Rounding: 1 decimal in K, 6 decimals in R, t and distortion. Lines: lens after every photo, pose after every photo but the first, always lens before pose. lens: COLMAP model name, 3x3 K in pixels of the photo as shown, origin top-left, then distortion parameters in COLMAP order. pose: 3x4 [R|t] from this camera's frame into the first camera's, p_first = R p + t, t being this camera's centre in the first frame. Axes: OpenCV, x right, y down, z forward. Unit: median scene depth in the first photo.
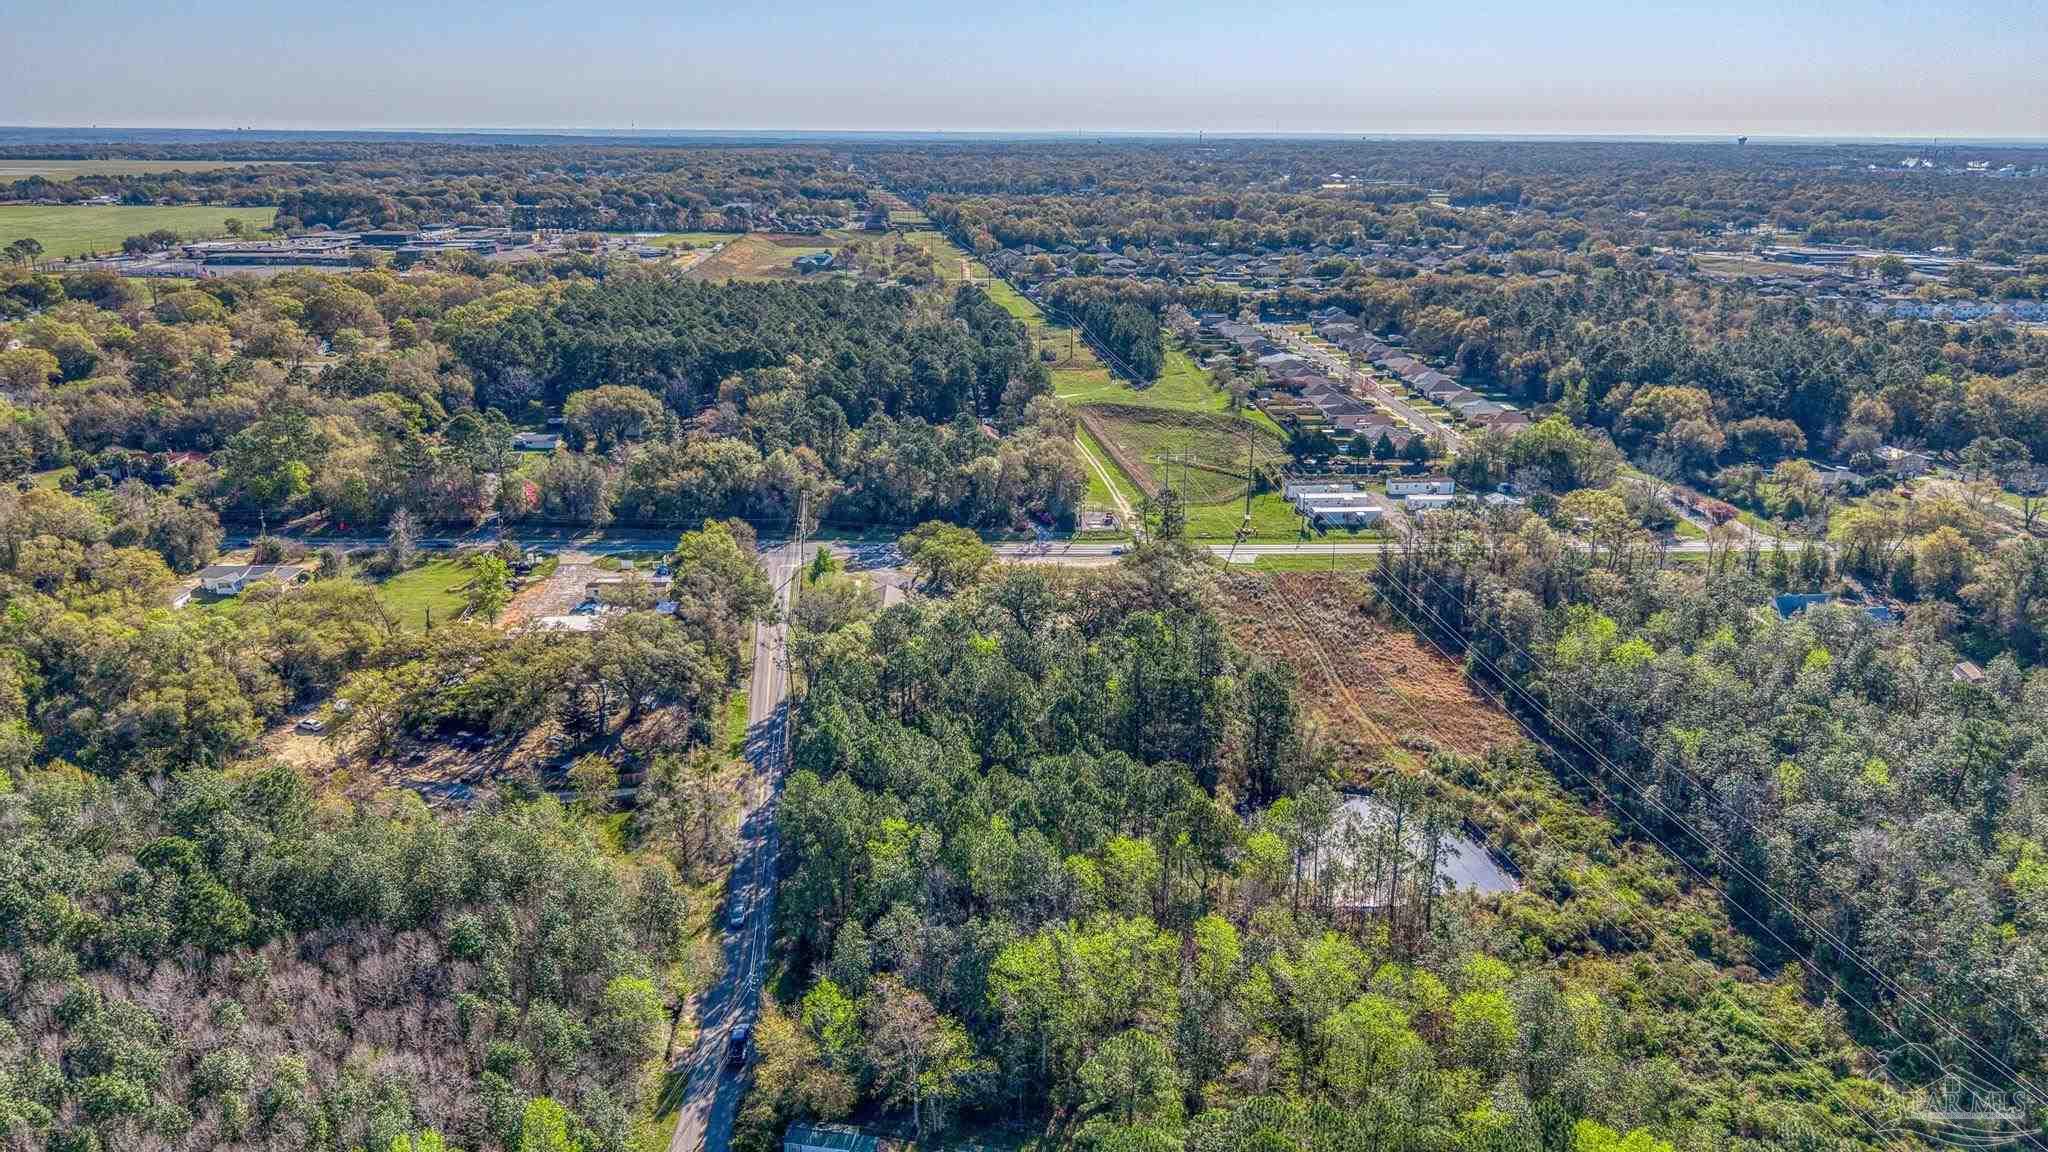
lens RADIAL K [[1365.5, 0, 1014.8], [0, 1365.5, 587.2], [0, 0, 1]] dist [0.034656, -0.040806]
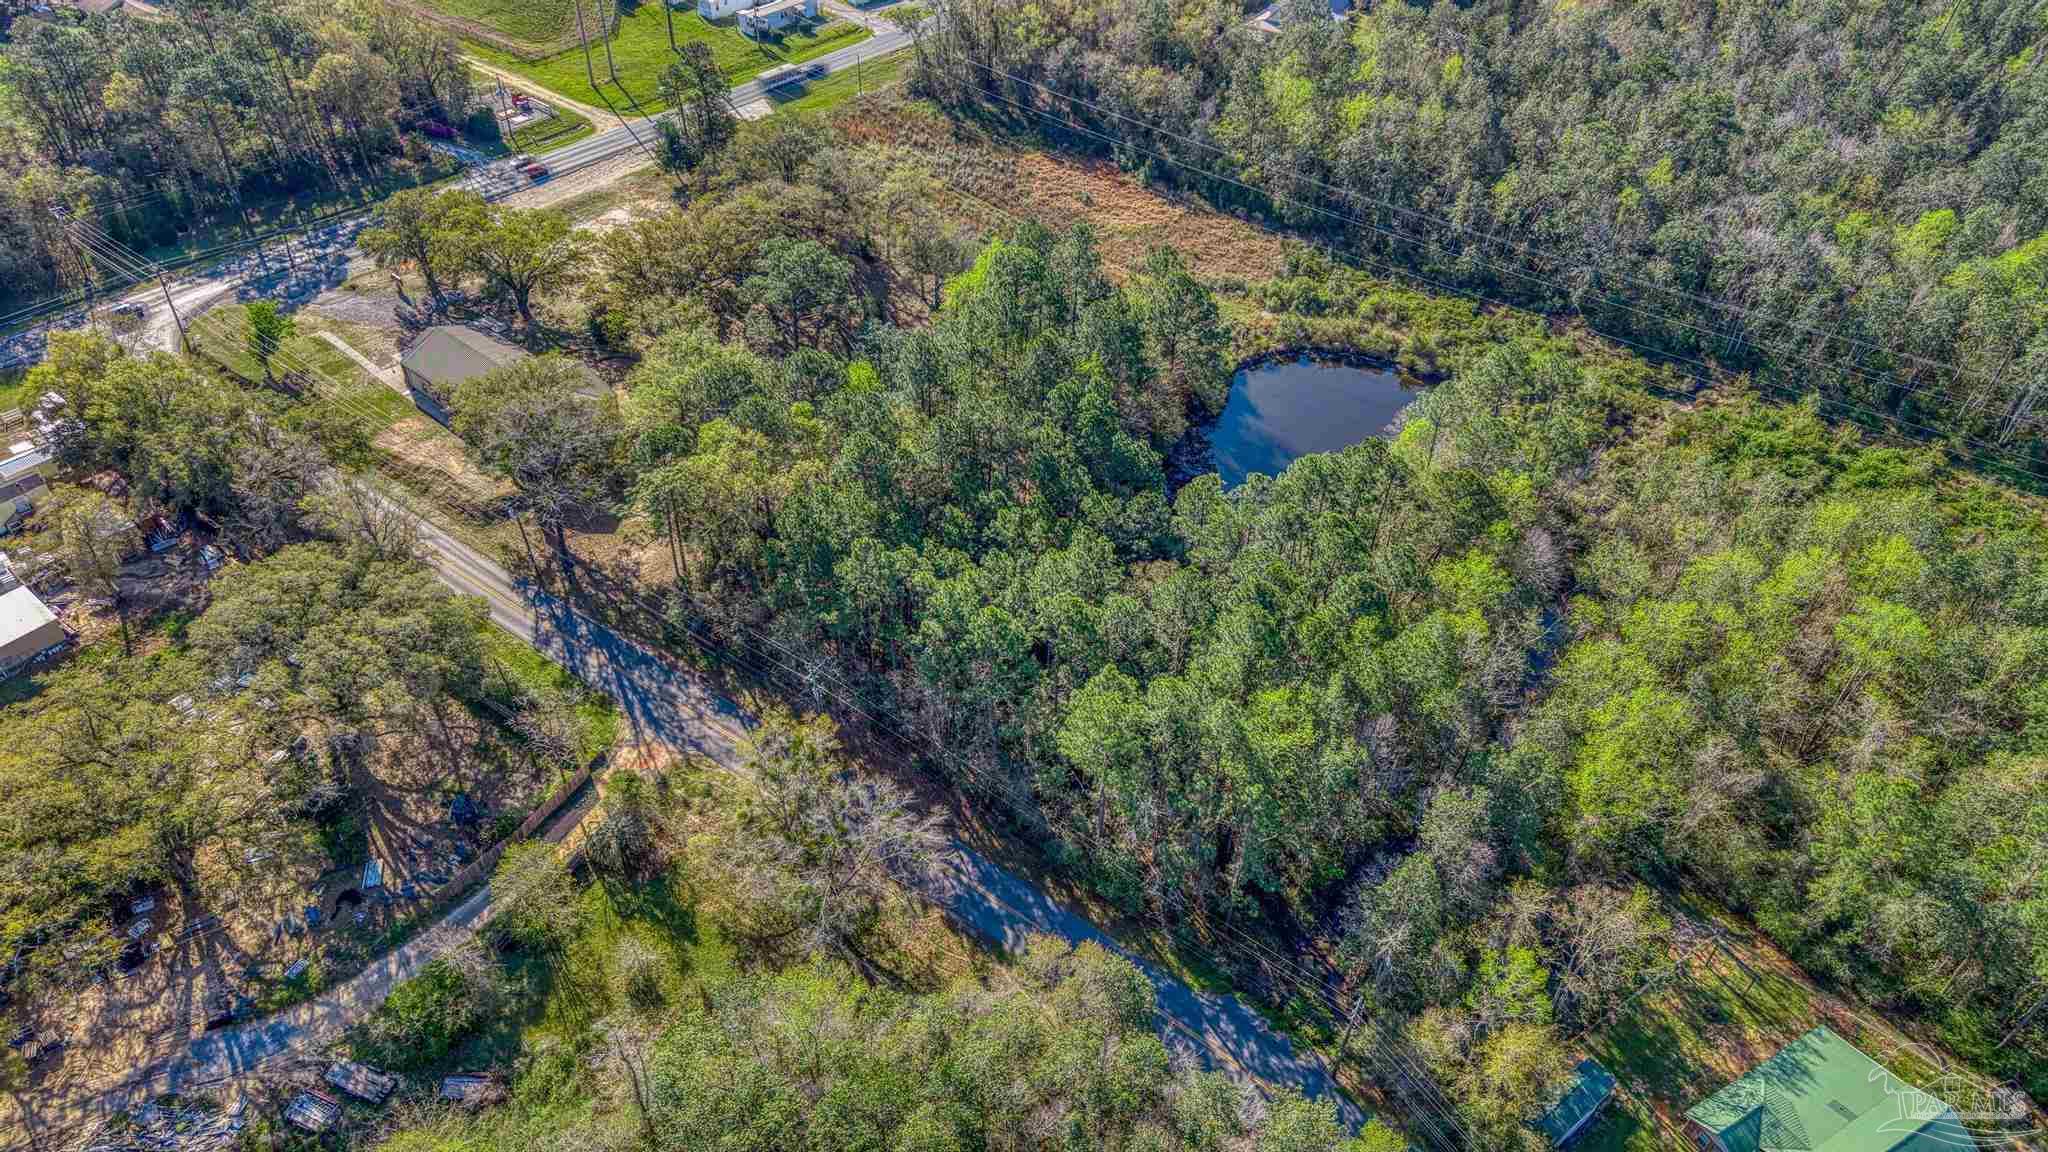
lens RADIAL K [[1365.5, 0, 1026.3], [0, 1365.5, 576.6], [0, 0, 1]] dist [0.034656, -0.040806]
pose [[0.682797, -0.470482, 0.558959, -0.218794], [0.217113, 0.861161, 0.459635, -0.091442], [-0.697603, -0.192481, 0.690145, 0.258140]]
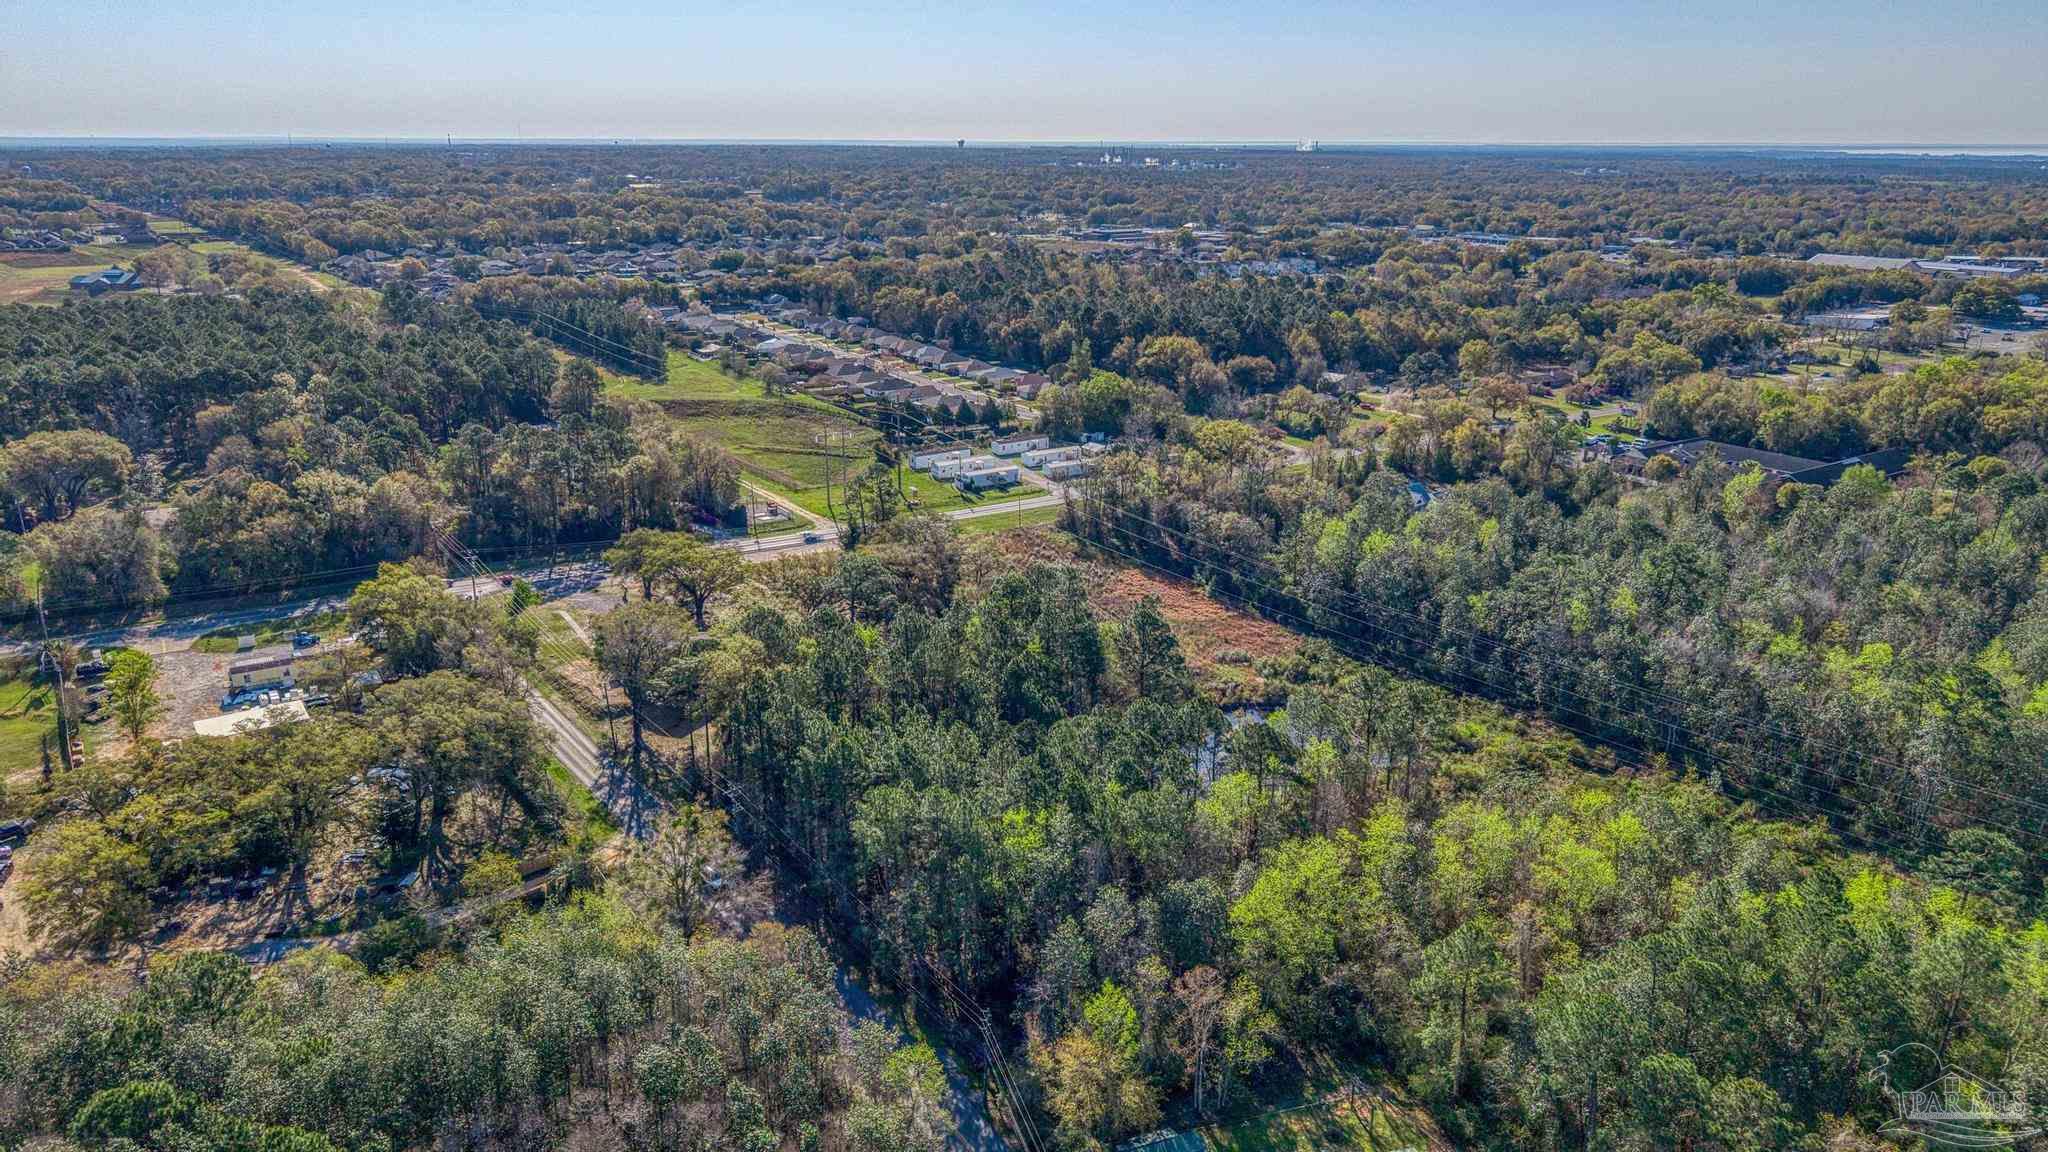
lens RADIAL K [[1365.5, 0, 1026.2], [0, 1365.5, 583.4], [0, 0, 1]] dist [0.034656, -0.040806]
pose [[0.864035, -0.157659, 0.478109, -0.203265], [0.160929, 0.986365, 0.034430, -0.003414], [-0.477018, 0.047193, 0.877626, 0.080004]]
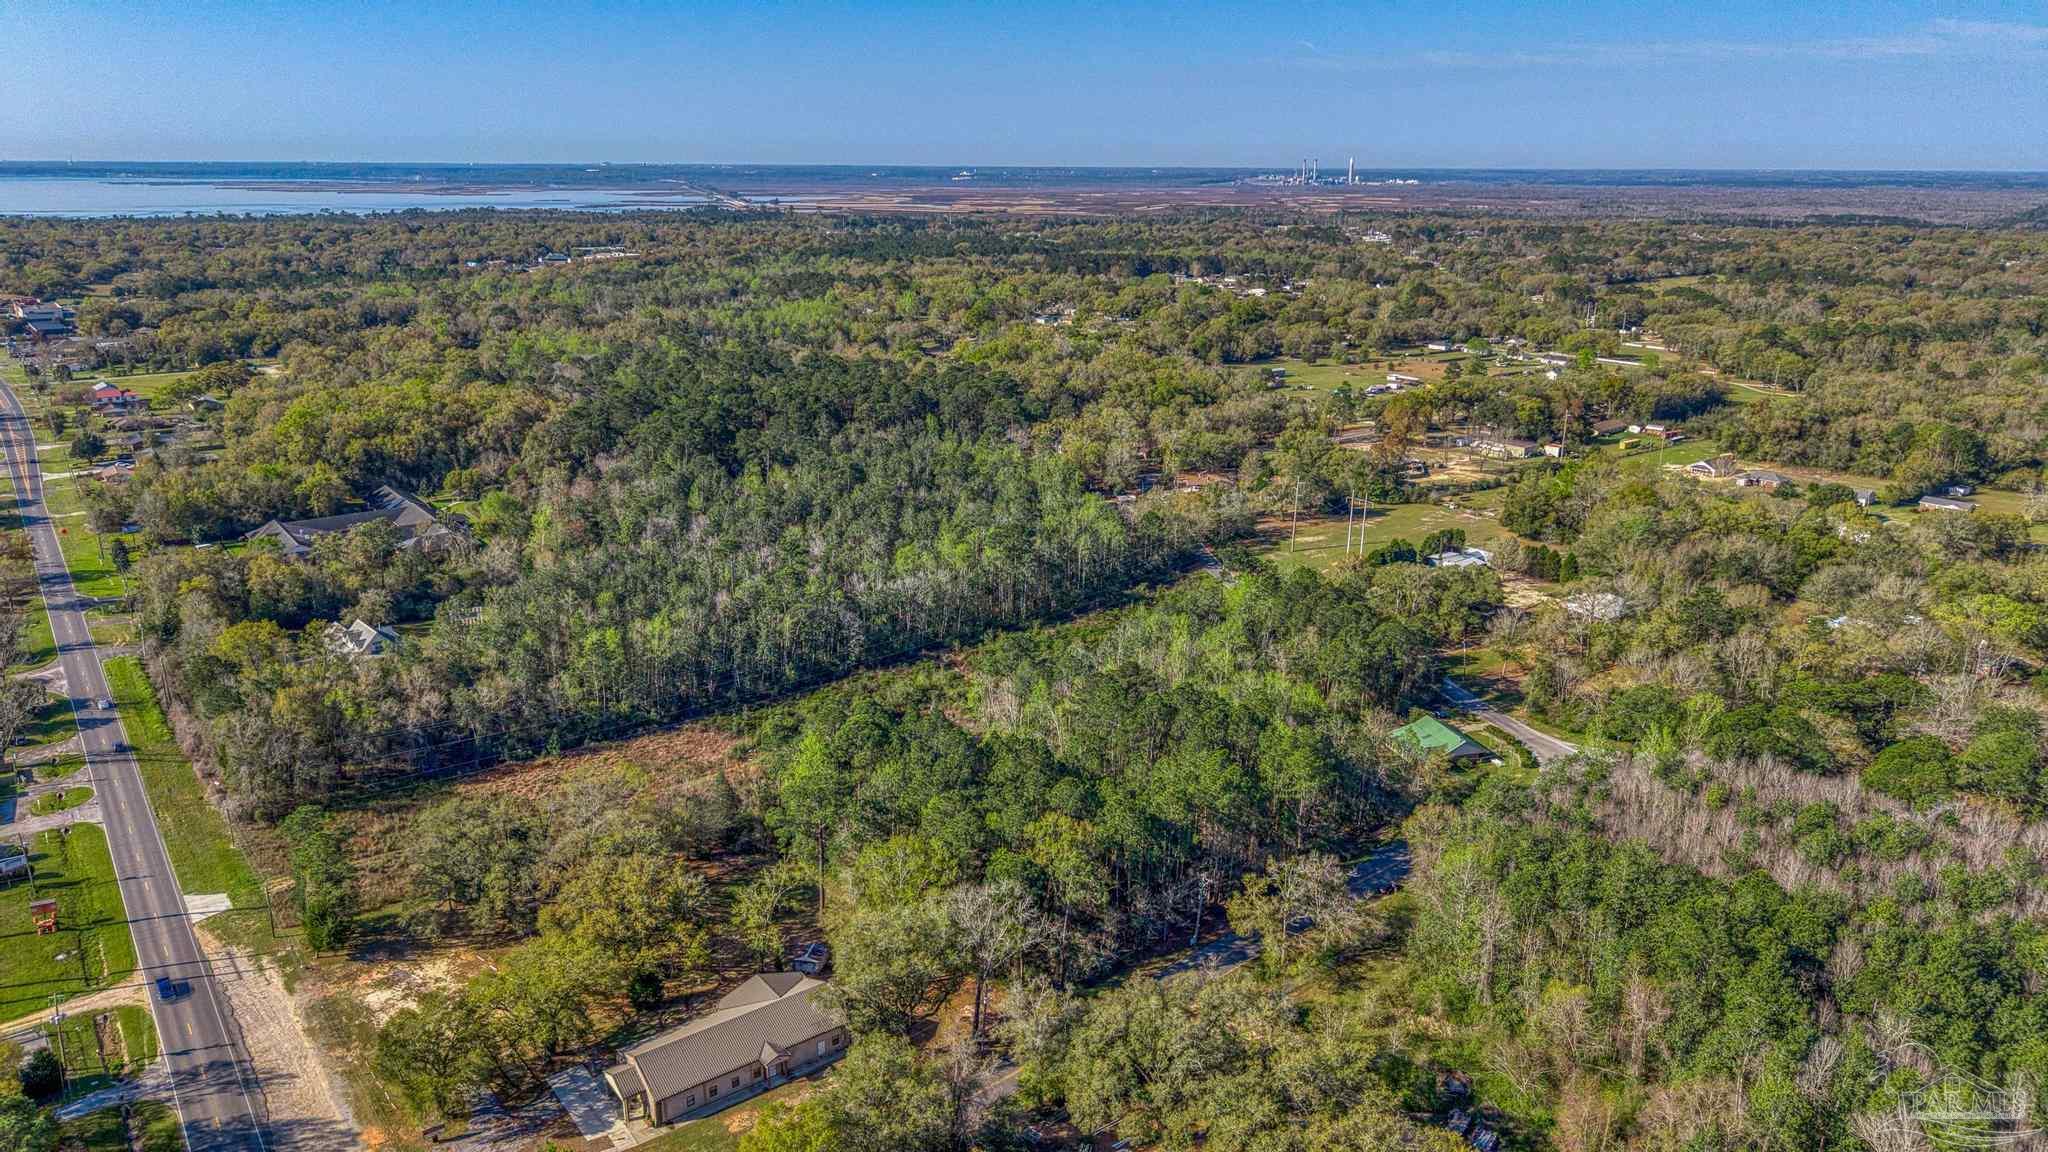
lens RADIAL K [[1365.5, 0, 1018.2], [0, 1365.5, 566.6], [0, 0, 1]] dist [0.034656, -0.040806]
pose [[-0.564699, -0.241144, 0.789281, -0.415877], [0.256160, 0.857913, 0.445385, -0.276795], [-0.784536, 0.453691, -0.422691, 0.717280]]
